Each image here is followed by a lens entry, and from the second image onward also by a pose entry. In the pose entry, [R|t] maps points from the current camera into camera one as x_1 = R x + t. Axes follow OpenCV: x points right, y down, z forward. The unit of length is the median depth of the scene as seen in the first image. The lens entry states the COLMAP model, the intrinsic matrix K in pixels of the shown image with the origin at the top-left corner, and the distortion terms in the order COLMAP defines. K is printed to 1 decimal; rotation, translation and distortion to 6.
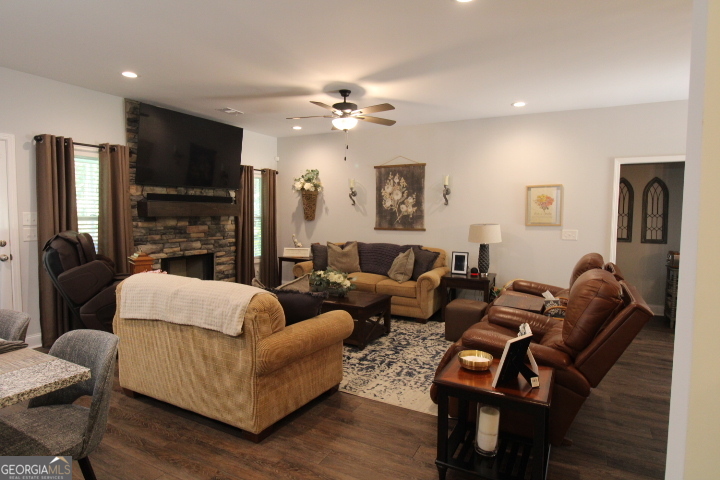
lens RADIAL K [[407.7, 0, 360.0], [0, 407.7, 238.8], [0, 0, 1]] dist [0.003368, -0.003750]
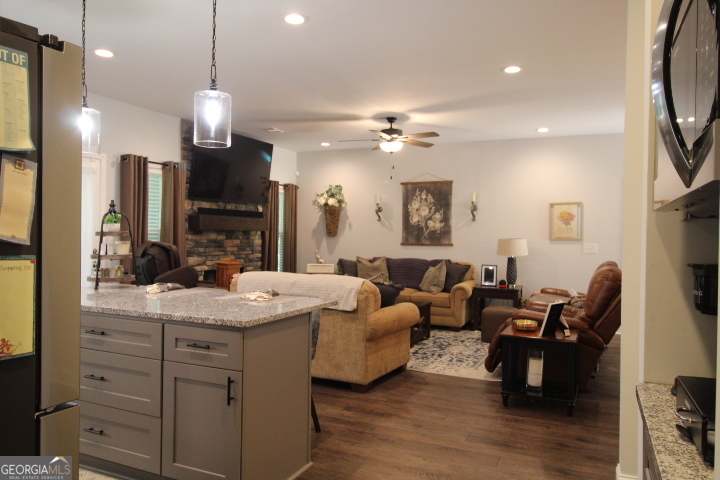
lens RADIAL K [[528.9, 0, 358.3], [0, 528.9, 239.1], [0, 0, 1]] dist [0.012871, 0.008308]
pose [[0.998353, 0.003456, 0.057268, -0.173302], [-0.000198, 0.998386, -0.056791, 0.043901], [-0.057372, 0.056686, 0.996742, -0.353863]]
